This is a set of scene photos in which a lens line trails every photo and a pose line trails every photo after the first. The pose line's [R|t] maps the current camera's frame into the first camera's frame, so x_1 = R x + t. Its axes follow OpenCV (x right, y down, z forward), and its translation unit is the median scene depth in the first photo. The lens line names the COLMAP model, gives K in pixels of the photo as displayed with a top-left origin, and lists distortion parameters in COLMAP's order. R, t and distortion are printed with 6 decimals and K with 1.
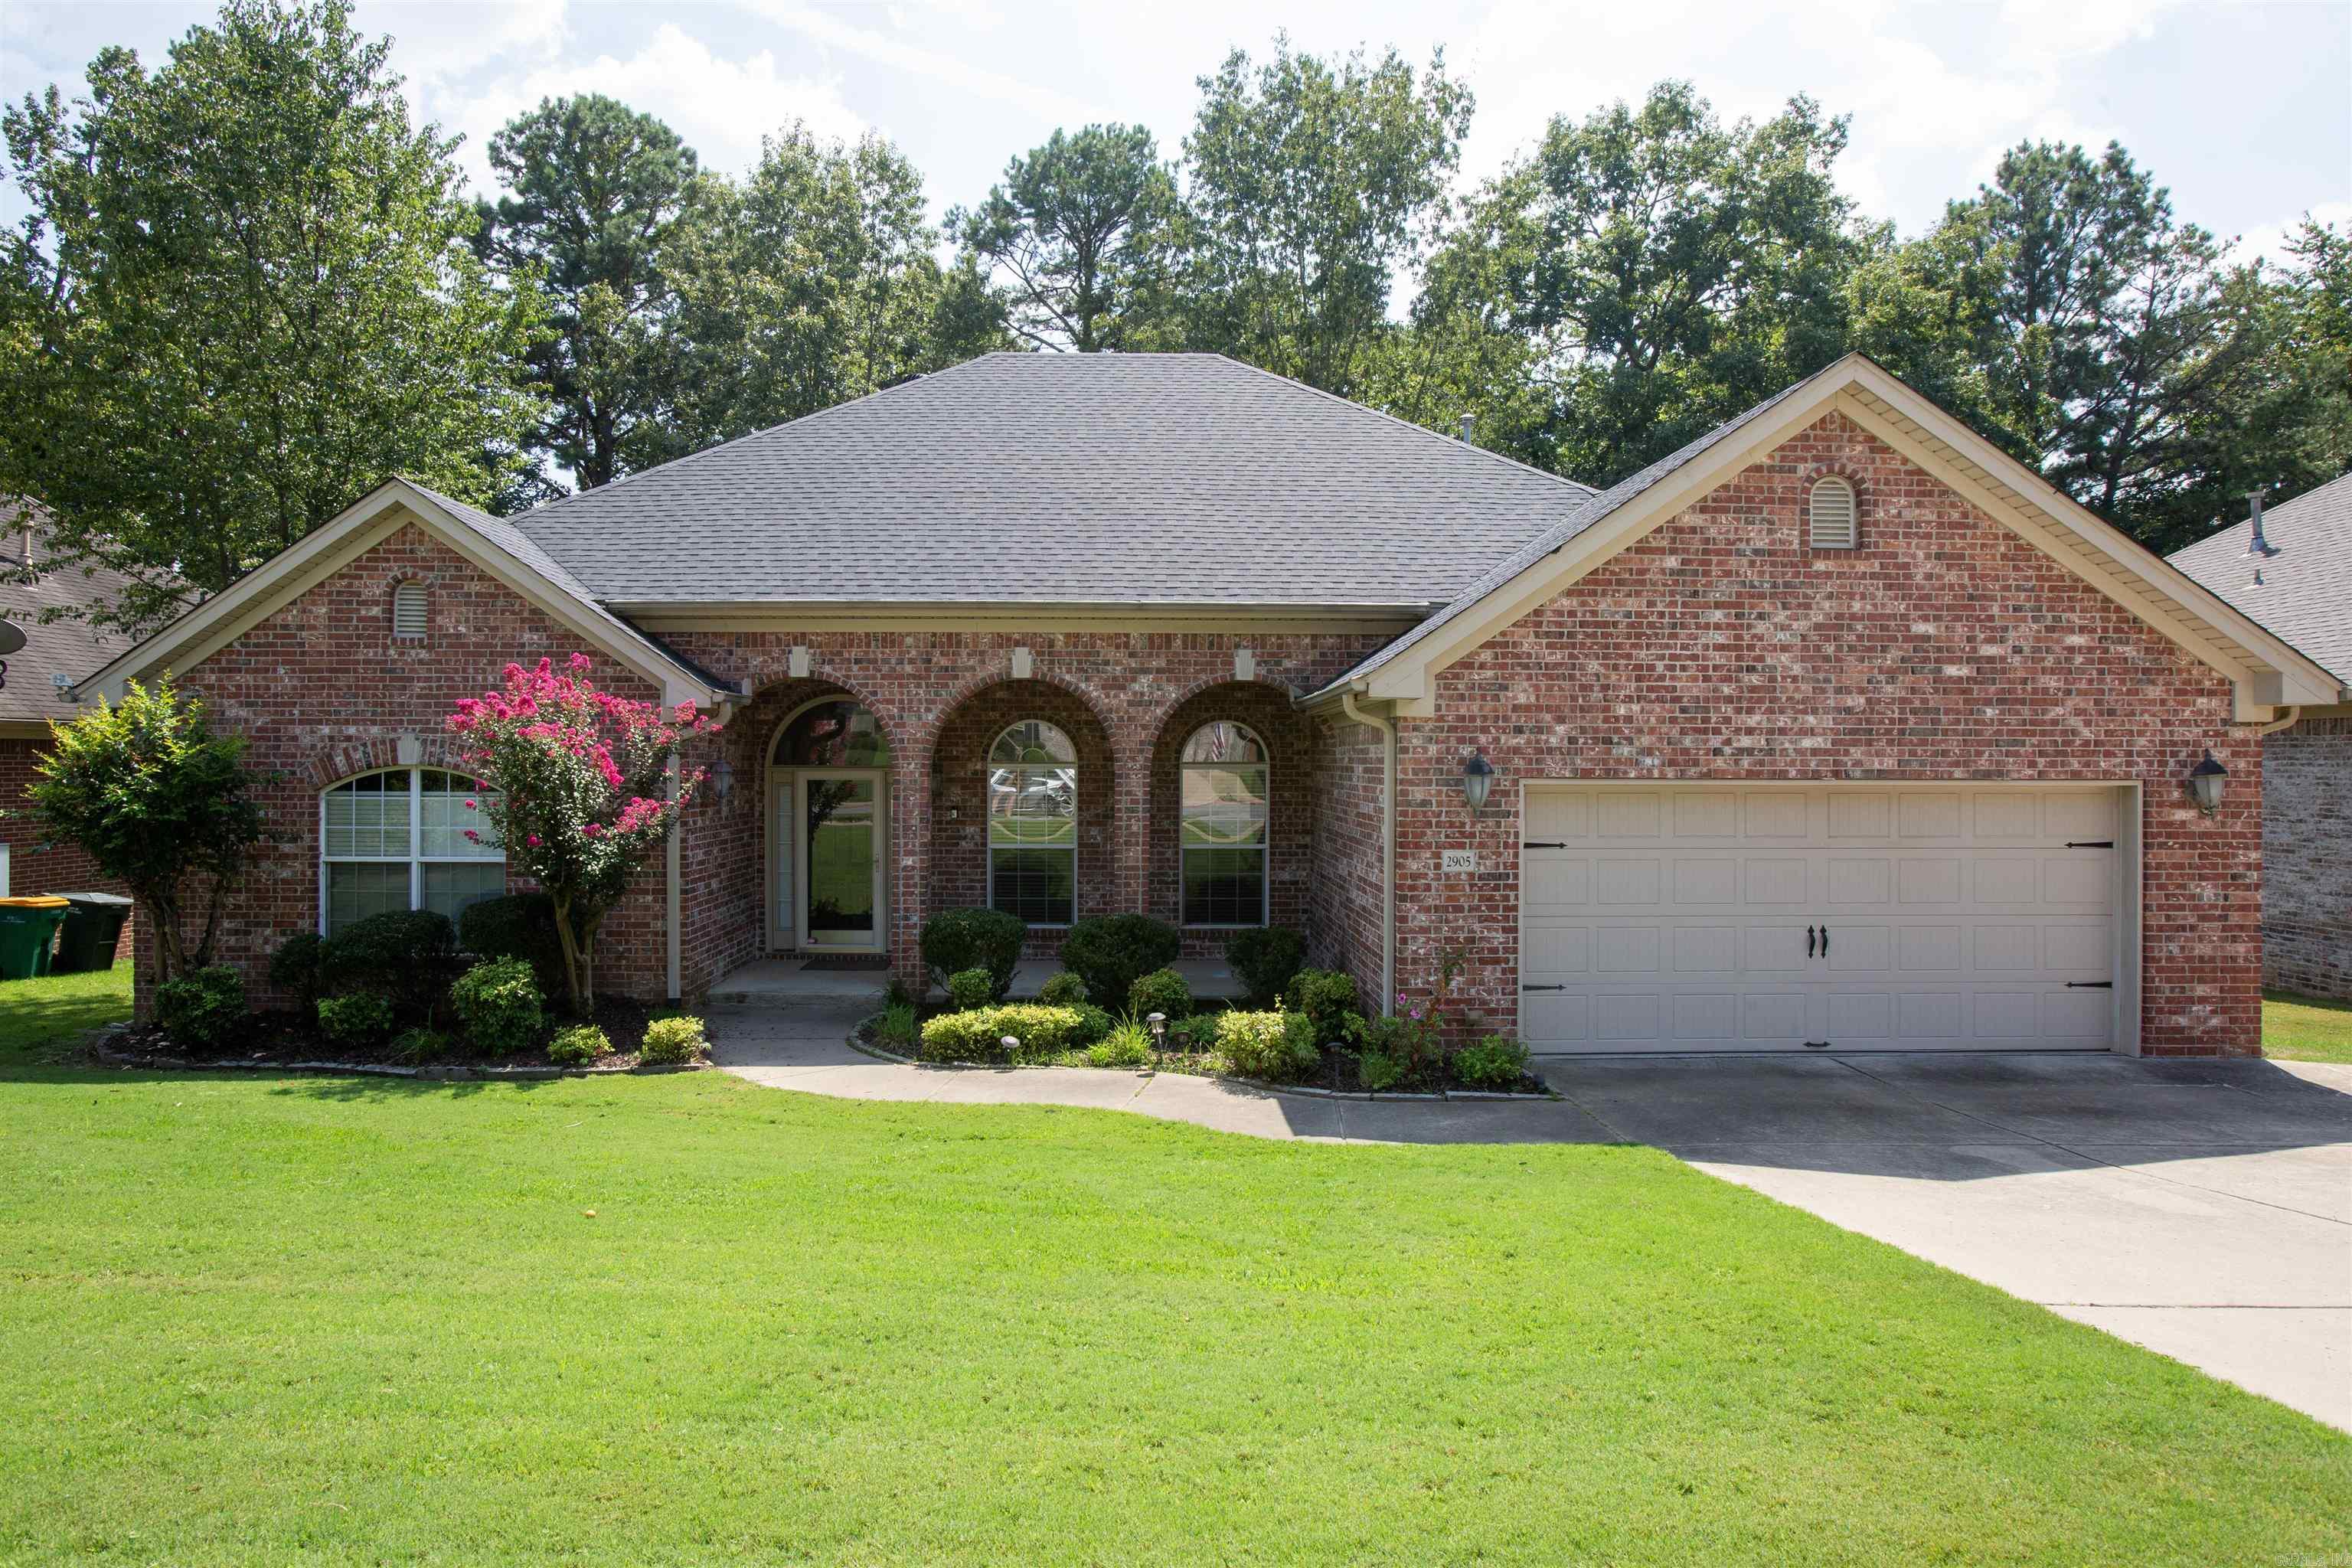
lens RADIAL K [[1363.2, 0, 1176.0], [0, 1363.2, 784.0], [0, 0, 1]] dist [-0.073479, 0.053105]
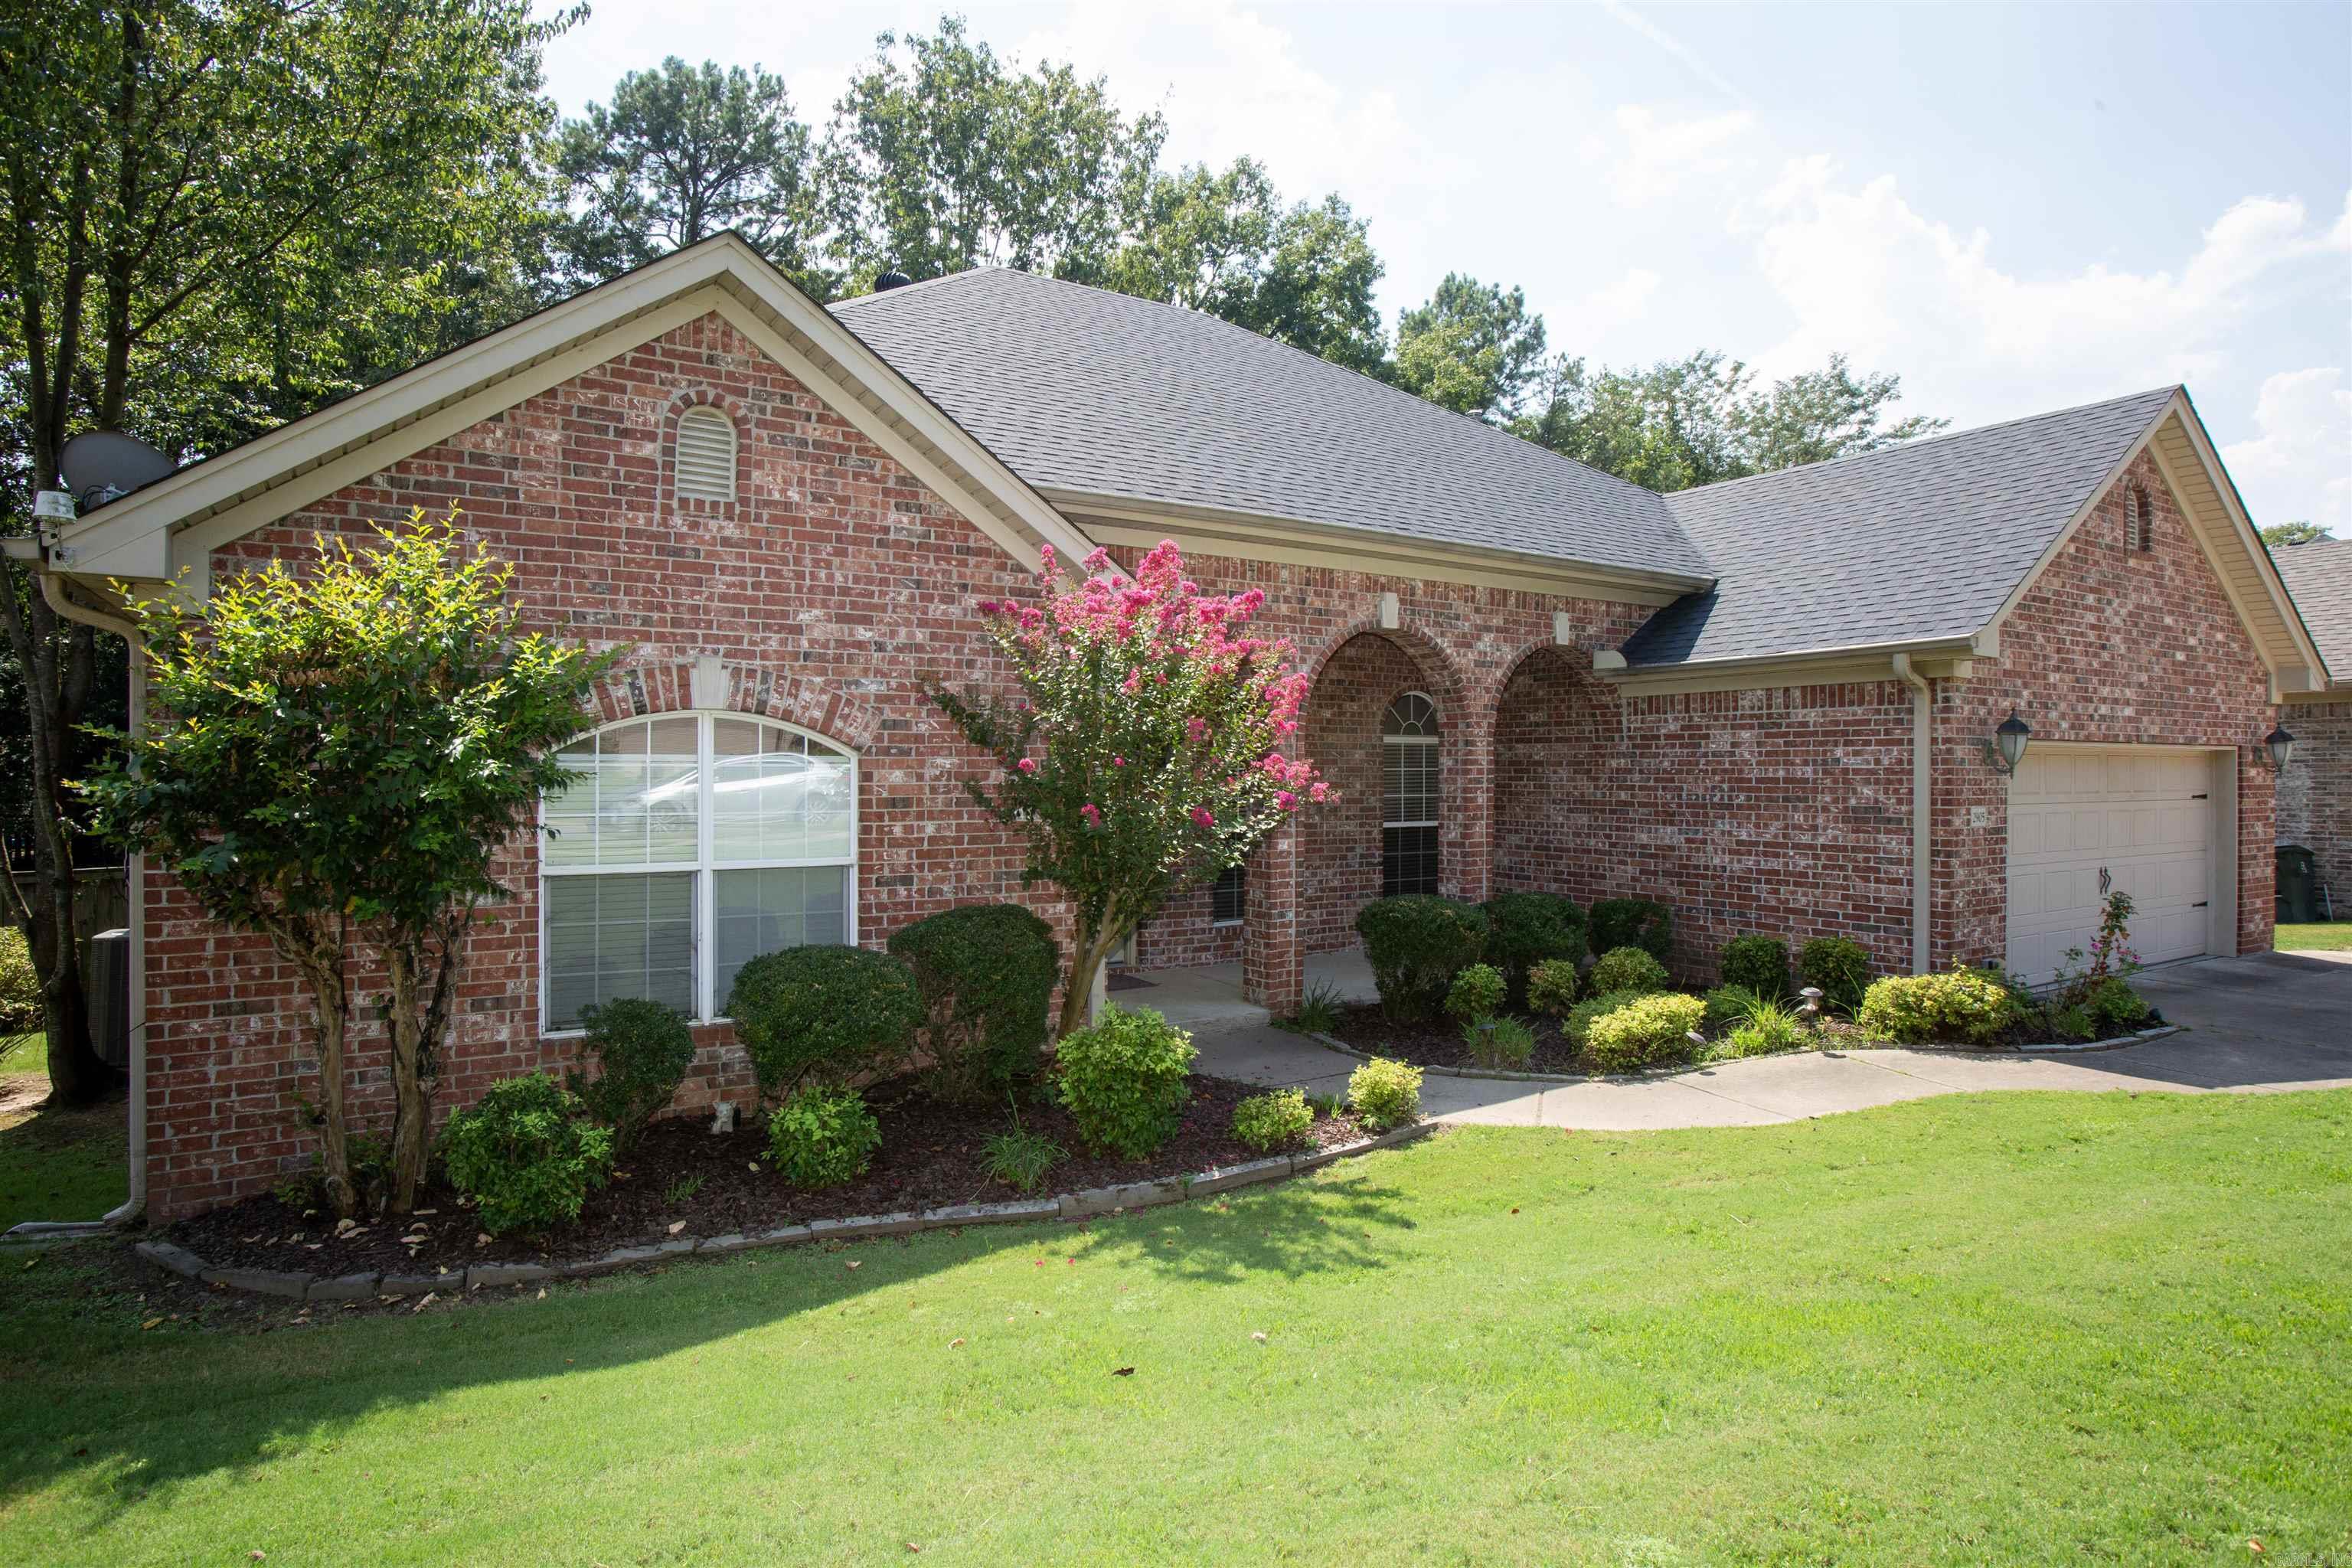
lens RADIAL K [[1253.2, 0, 1121.0], [0, 1253.2, 791.2], [0, 0, 1]] dist [-0.072783, 0.035043]
pose [[0.871302, -0.009370, 0.490658, -0.686499], [0.010923, 0.999940, -0.000302, 0.024987], [-0.490626, 0.005622, 0.871352, 0.417876]]
